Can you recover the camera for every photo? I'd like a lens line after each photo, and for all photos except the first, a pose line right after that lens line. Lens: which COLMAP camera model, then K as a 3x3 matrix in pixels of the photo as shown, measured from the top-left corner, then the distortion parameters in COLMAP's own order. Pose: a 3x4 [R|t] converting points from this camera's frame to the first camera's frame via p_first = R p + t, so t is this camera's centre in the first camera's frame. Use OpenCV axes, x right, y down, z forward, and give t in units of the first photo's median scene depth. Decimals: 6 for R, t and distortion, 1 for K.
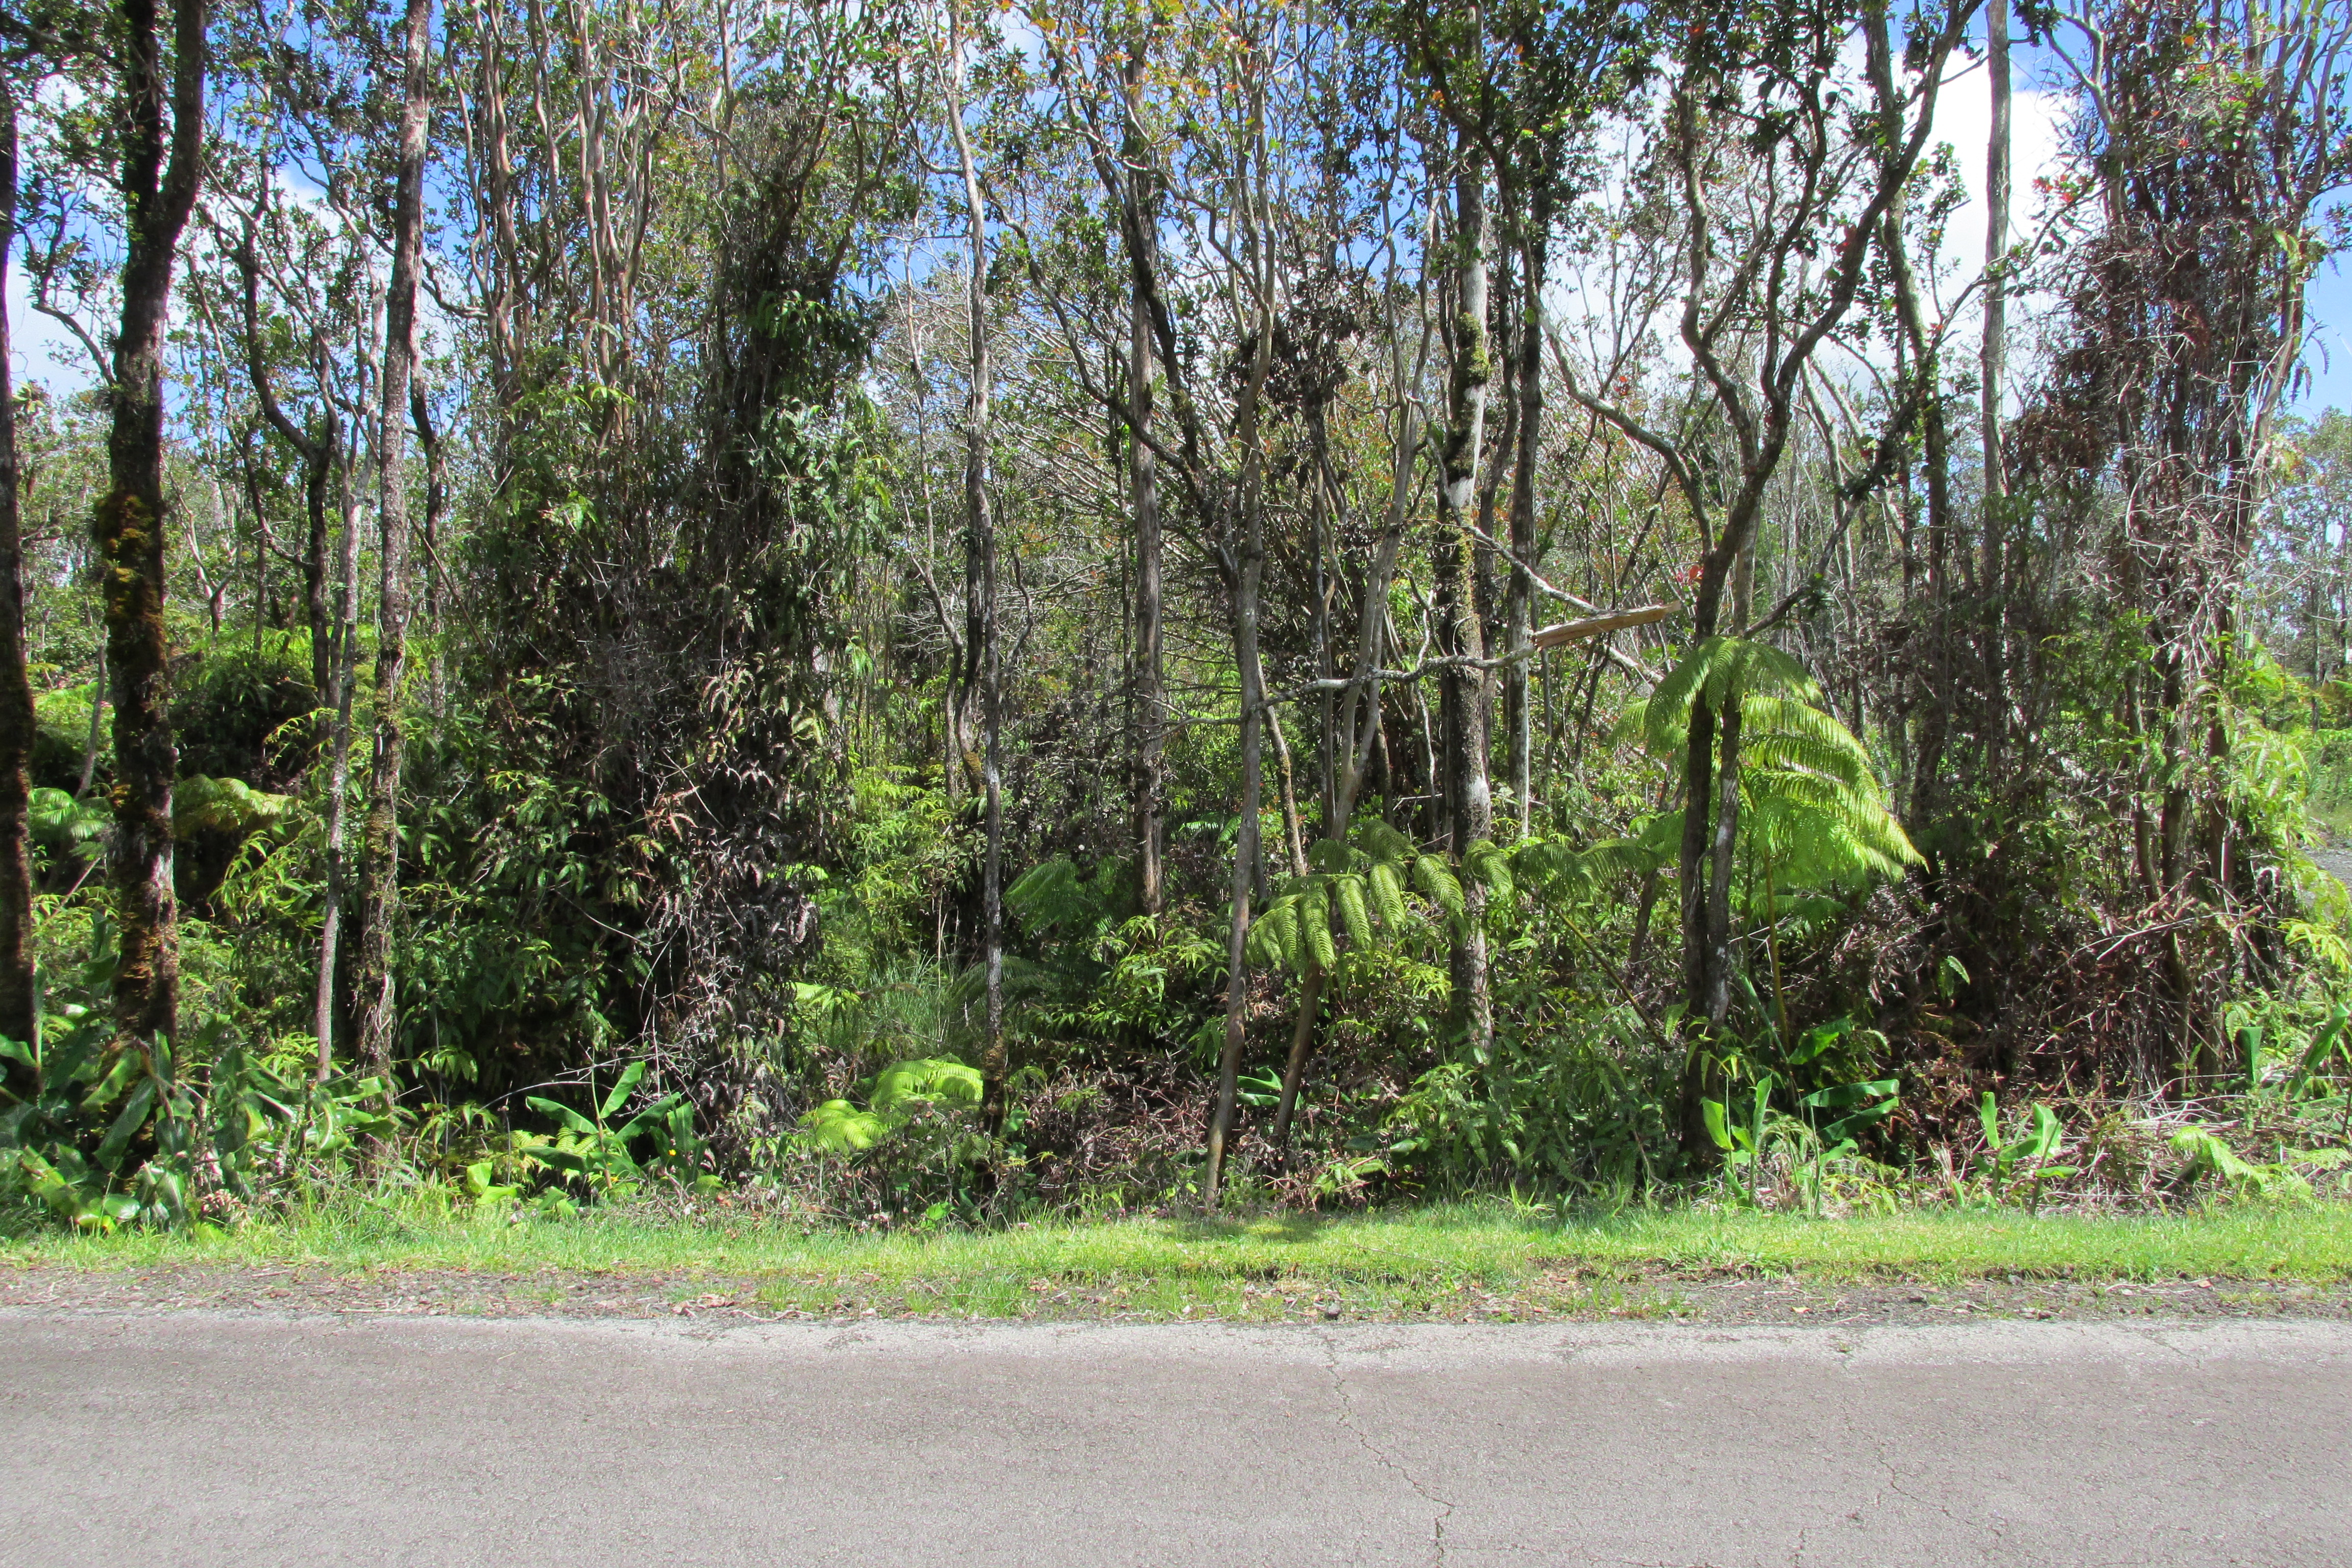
lens RADIAL K [[2004.3, 0, 1169.5], [0, 2004.3, 754.1], [0, 0, 1]] dist [-0.013622, -0.004948]
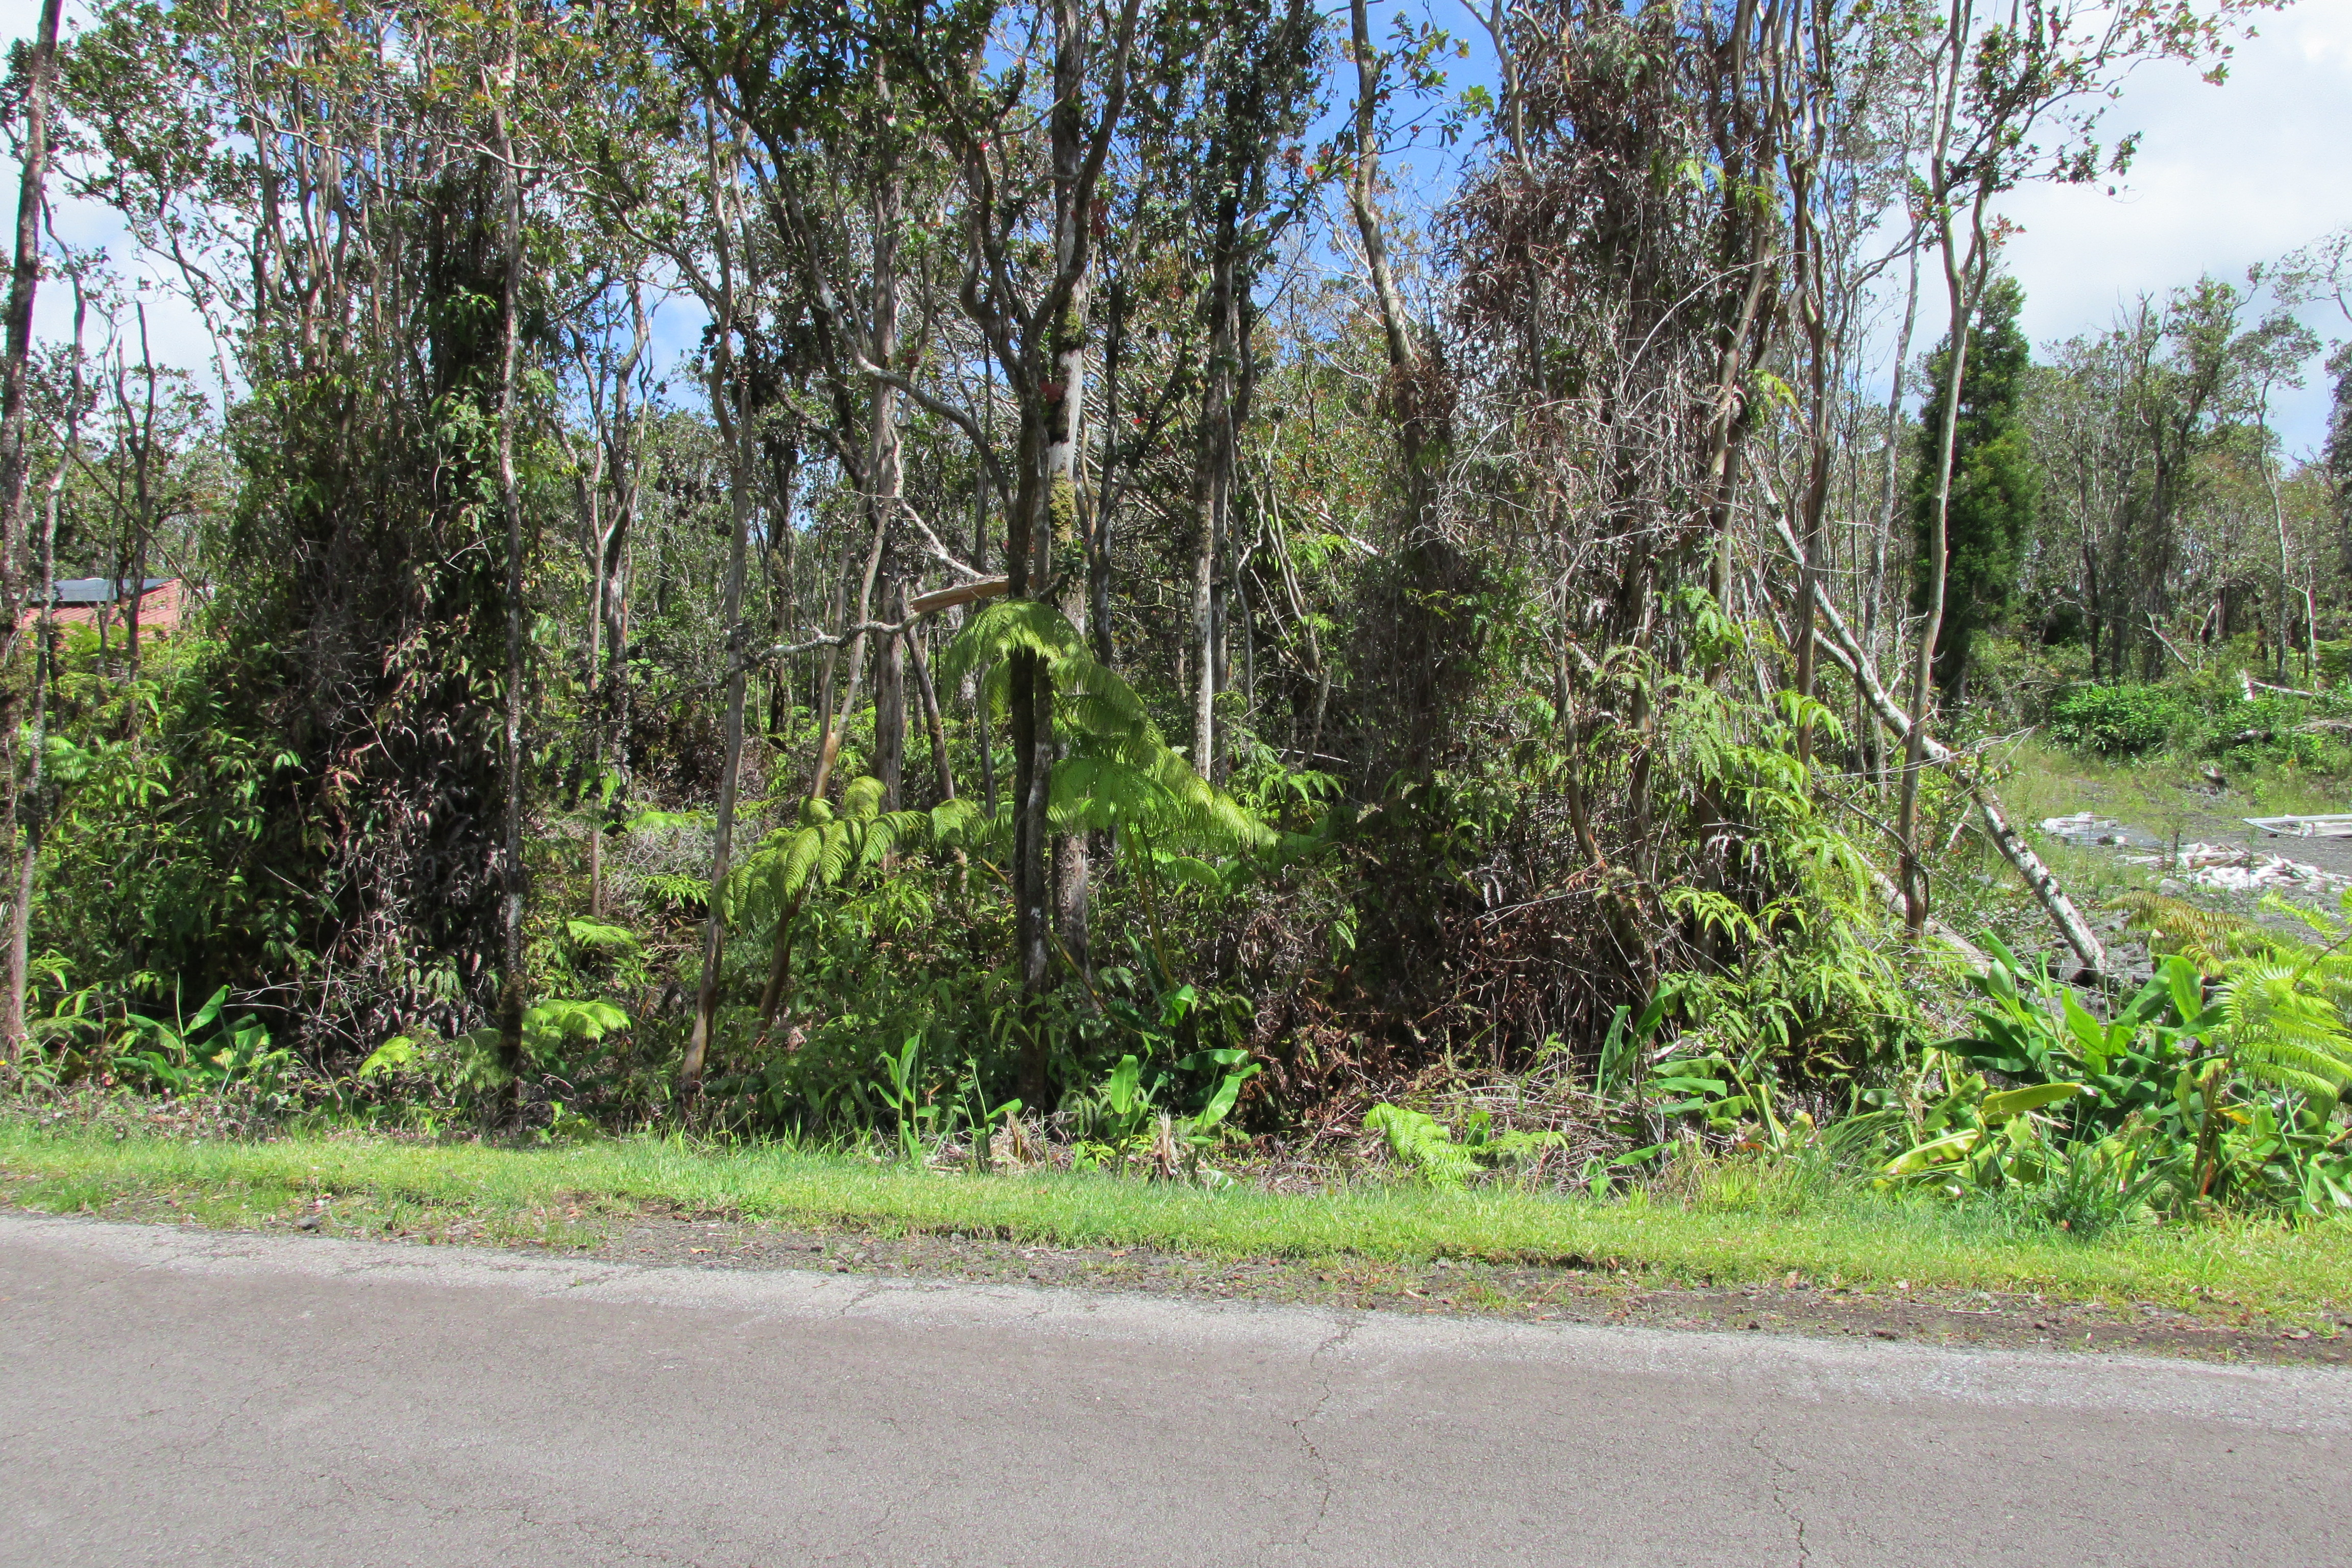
lens RADIAL K [[2004.3, 0, 1169.5], [0, 2004.3, 754.1], [0, 0, 1]] dist [-0.013622, -0.004948]
pose [[0.977289, 0.006555, -0.211811, 0.427061], [-0.001521, 0.999713, 0.023920, -0.004616], [0.211907, -0.023054, 0.977018, 0.017312]]
